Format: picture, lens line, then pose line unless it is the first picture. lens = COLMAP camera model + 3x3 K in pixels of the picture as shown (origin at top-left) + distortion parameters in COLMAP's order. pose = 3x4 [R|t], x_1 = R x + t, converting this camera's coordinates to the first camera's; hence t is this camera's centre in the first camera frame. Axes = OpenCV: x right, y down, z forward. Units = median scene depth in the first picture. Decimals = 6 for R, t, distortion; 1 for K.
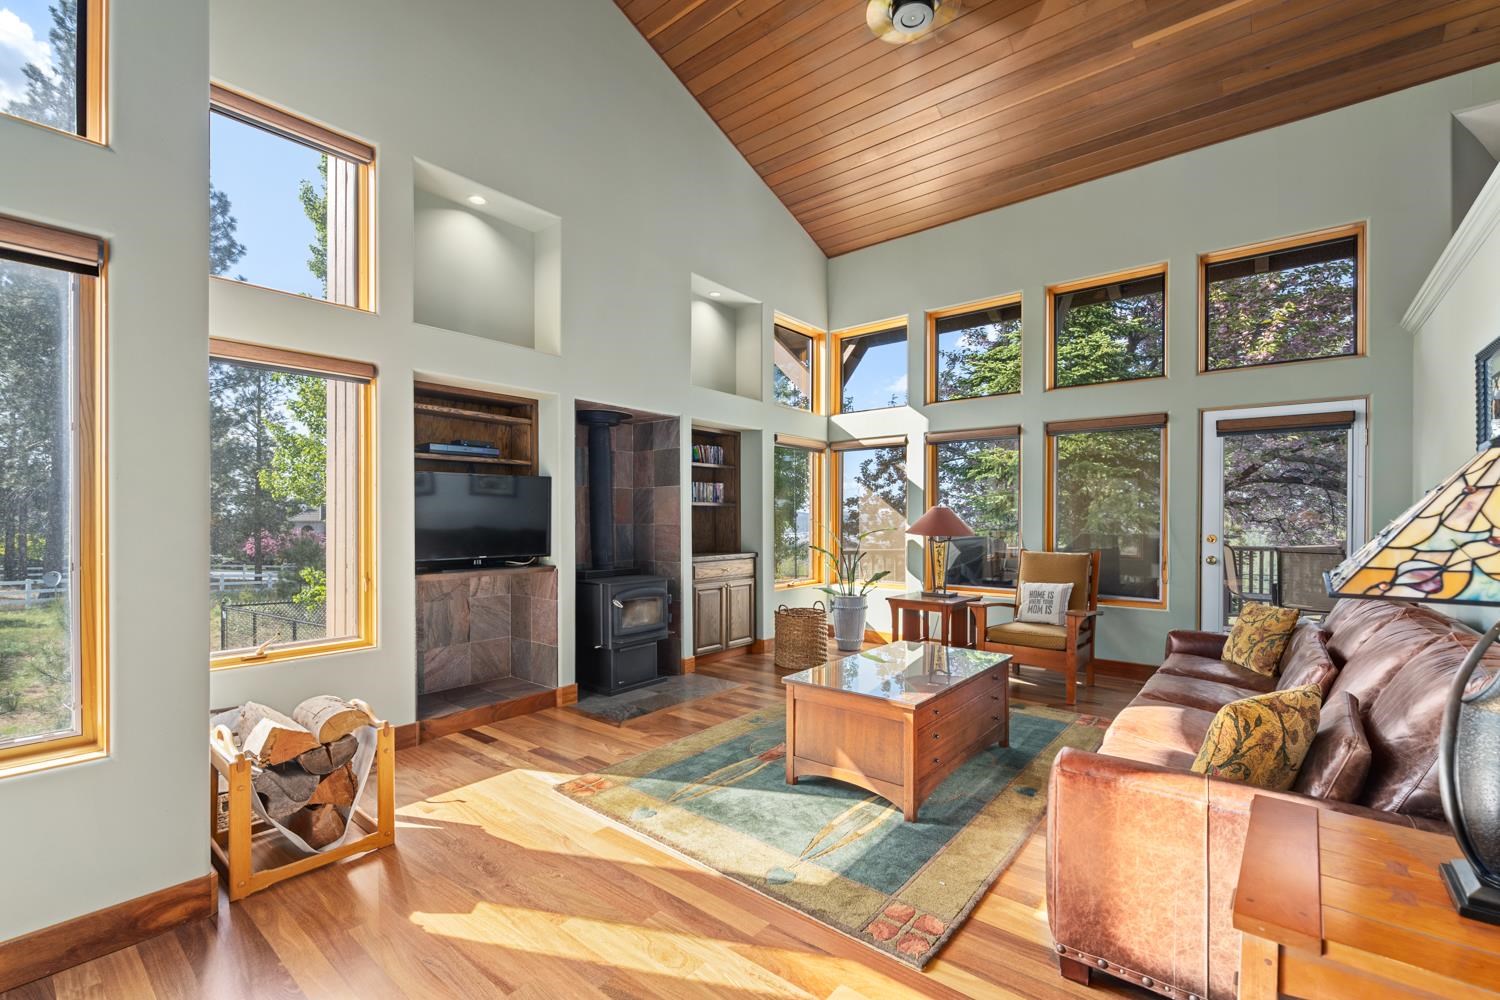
lens RADIAL K [[645.1, 0, 749.6], [0, 645.1, 513.1], [0, 0, 1]] dist [-0.001219, -0.000038]
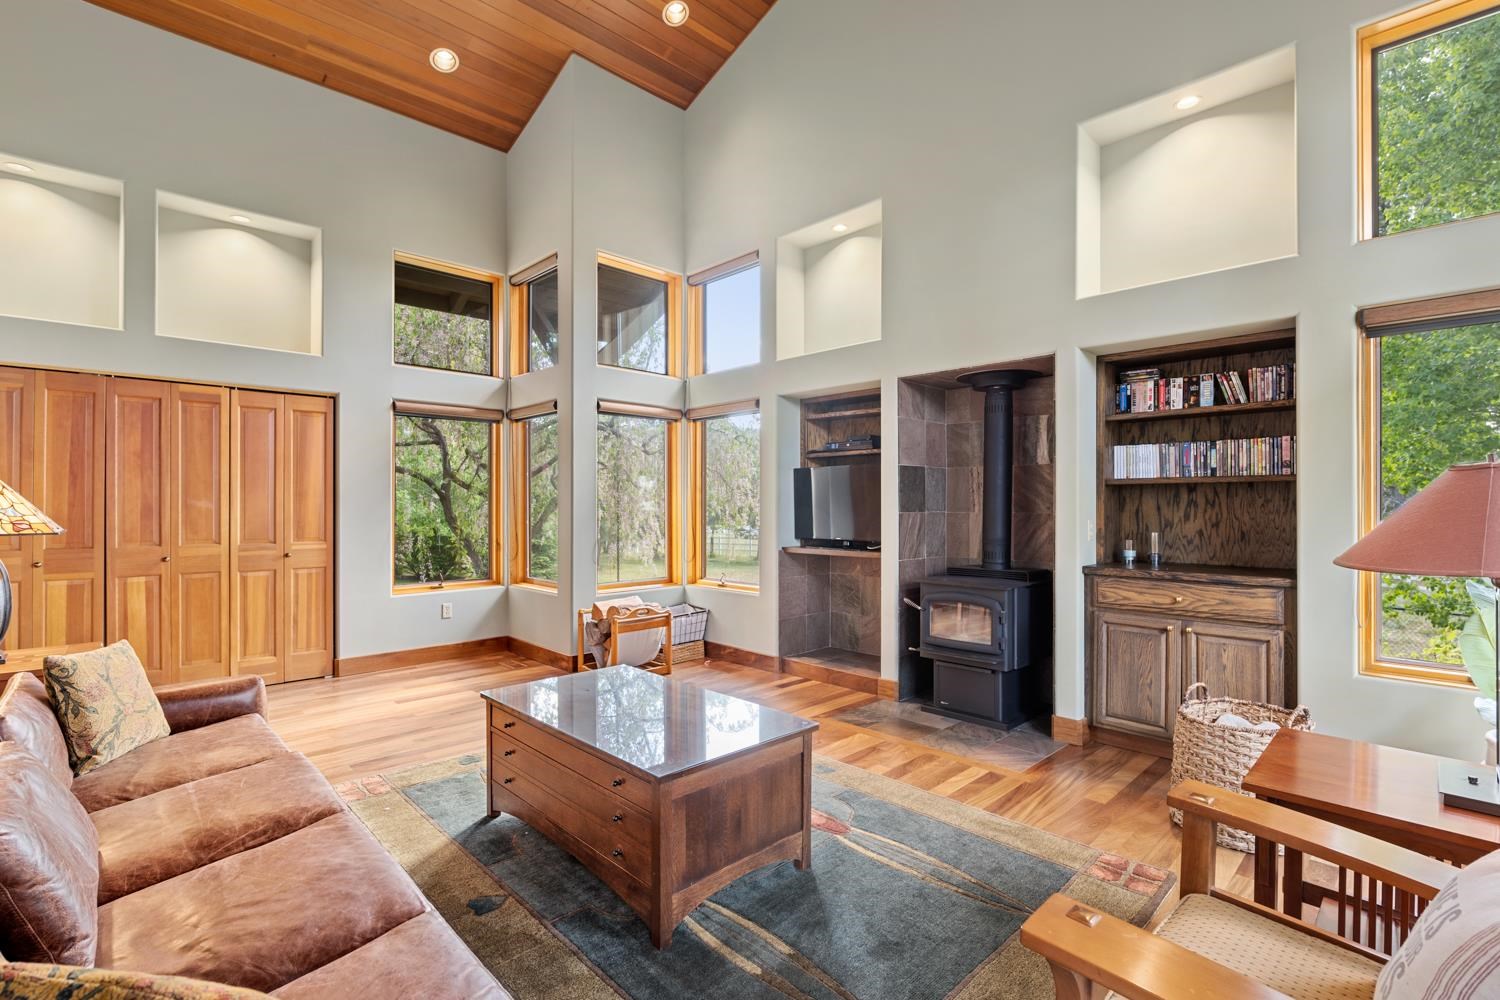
lens RADIAL K [[673.7, 0, 750.7], [0, 673.7, 504.9], [0, 0, 1]] dist [-0.004644, 0.000100]
pose [[-0.109022, -0.004183, -0.994031, 0.728034], [0.008365, 0.999952, -0.005125, 0.013233], [0.994004, -0.008873, -0.108982, 0.905957]]
